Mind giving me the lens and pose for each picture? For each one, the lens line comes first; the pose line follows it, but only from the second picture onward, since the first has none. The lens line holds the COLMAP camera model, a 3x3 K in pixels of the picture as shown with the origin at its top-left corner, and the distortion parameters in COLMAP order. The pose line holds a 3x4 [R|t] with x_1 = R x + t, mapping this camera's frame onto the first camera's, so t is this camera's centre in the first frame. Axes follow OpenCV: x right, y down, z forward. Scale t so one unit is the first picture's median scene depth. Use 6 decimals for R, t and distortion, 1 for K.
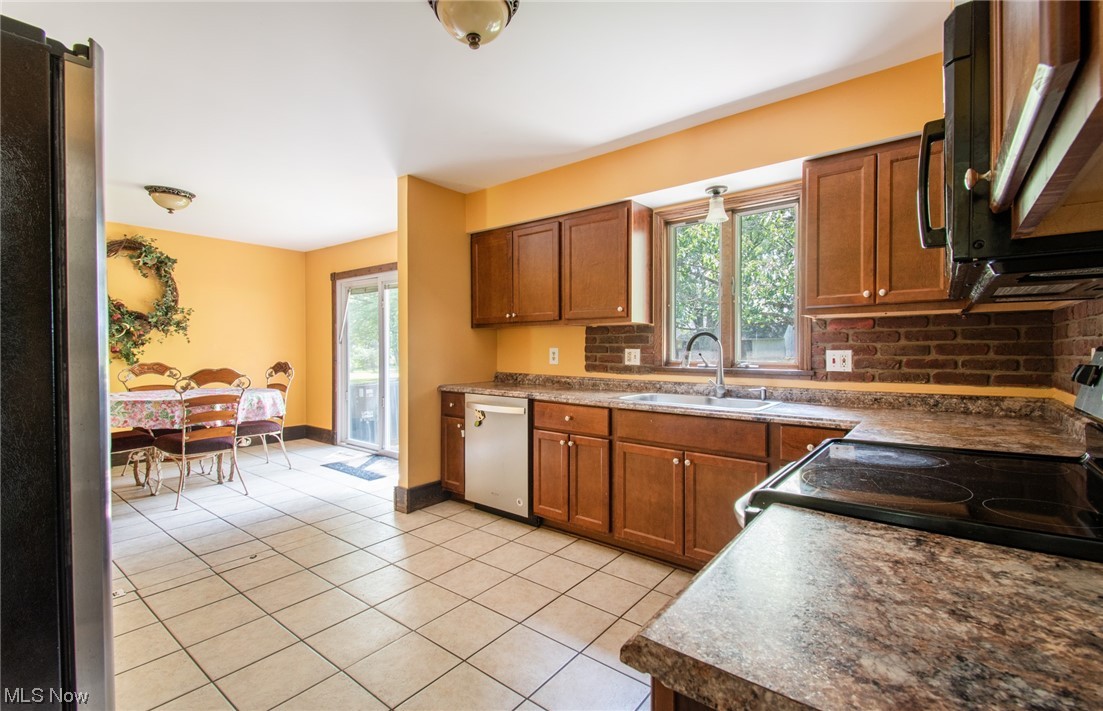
lens RADIAL K [[489.1, 0, 551.5], [0, 489.1, 355.5], [0, 0, 1]] dist [0.000068, -0.000022]
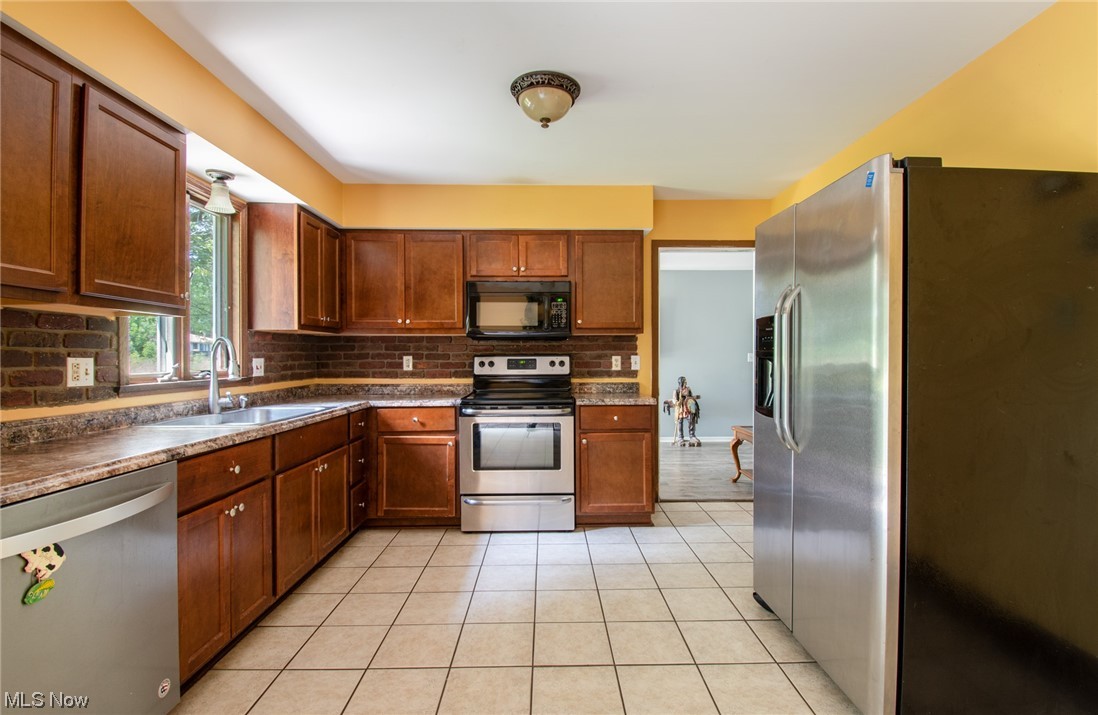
lens RADIAL K [[504.0, 0, 555.4], [0, 504.0, 364.5], [0, 0, 1]] dist [0.000506, 0.000071]
pose [[-0.638042, -0.011480, 0.769916, -0.738438], [0.012012, 0.999619, 0.024859, -0.016306], [-0.769908, 0.025109, -0.637661, 1.119578]]
